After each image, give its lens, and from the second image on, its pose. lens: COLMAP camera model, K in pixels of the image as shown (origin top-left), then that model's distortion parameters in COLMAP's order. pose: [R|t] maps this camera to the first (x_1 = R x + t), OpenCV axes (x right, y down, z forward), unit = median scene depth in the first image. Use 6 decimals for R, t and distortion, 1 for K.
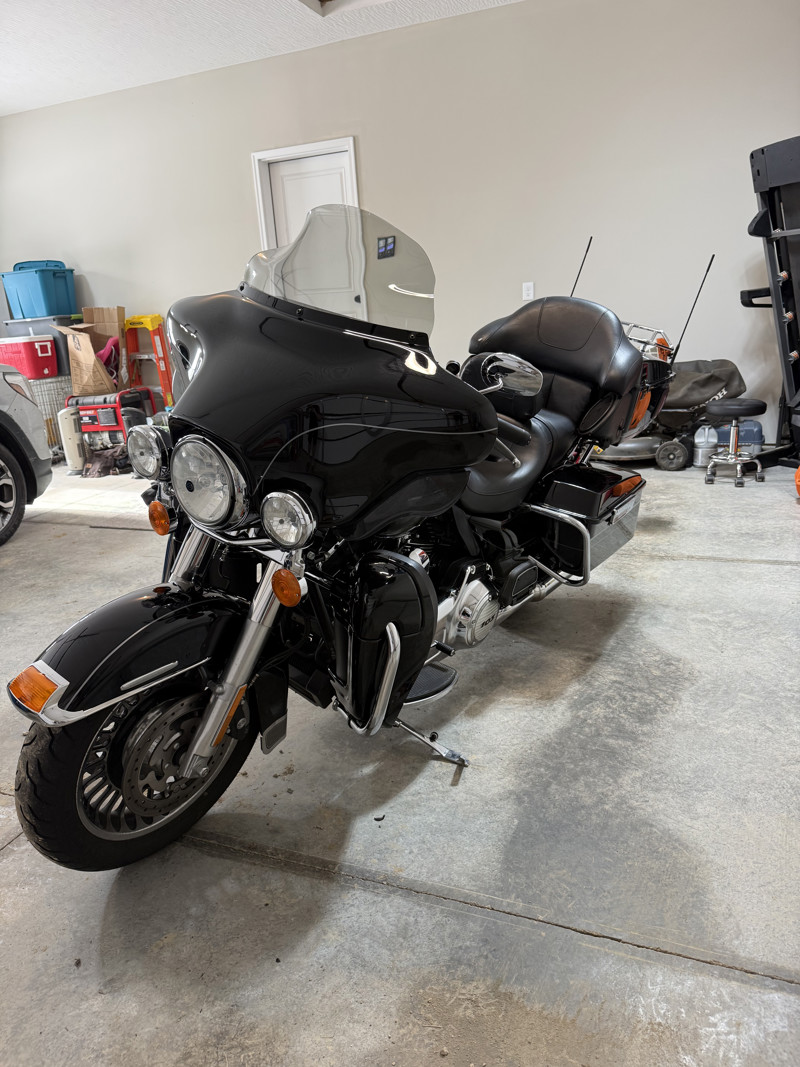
lens RADIAL K [[730.6, 0, 400.0], [0, 730.6, 533.5], [0, 0, 1]] dist [0.008041, -0.021654]
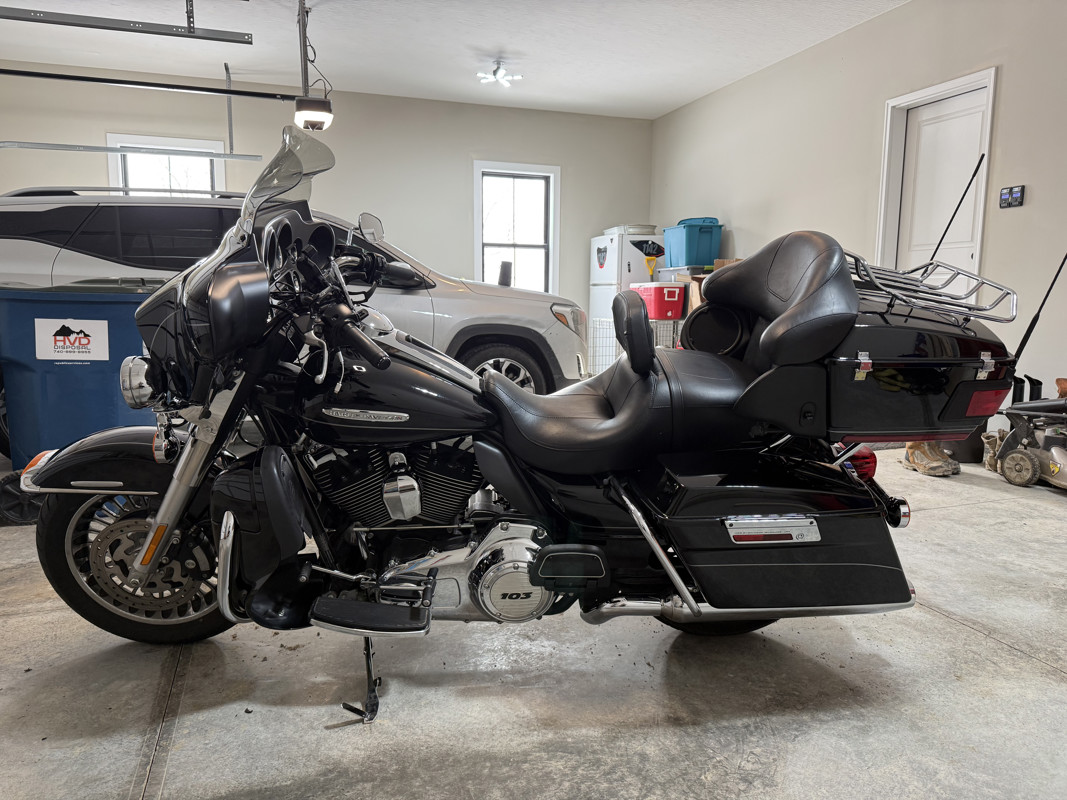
lens RADIAL K [[745.1, 0, 533.5], [0, 745.1, 400.0], [0, 0, 1]] dist [0.001863, -0.027869]
pose [[0.657223, 0.171751, -0.733866, 0.354081], [-0.267924, 0.963331, -0.014489, -0.042694], [0.704467, 0.206143, 0.679140, 0.196736]]
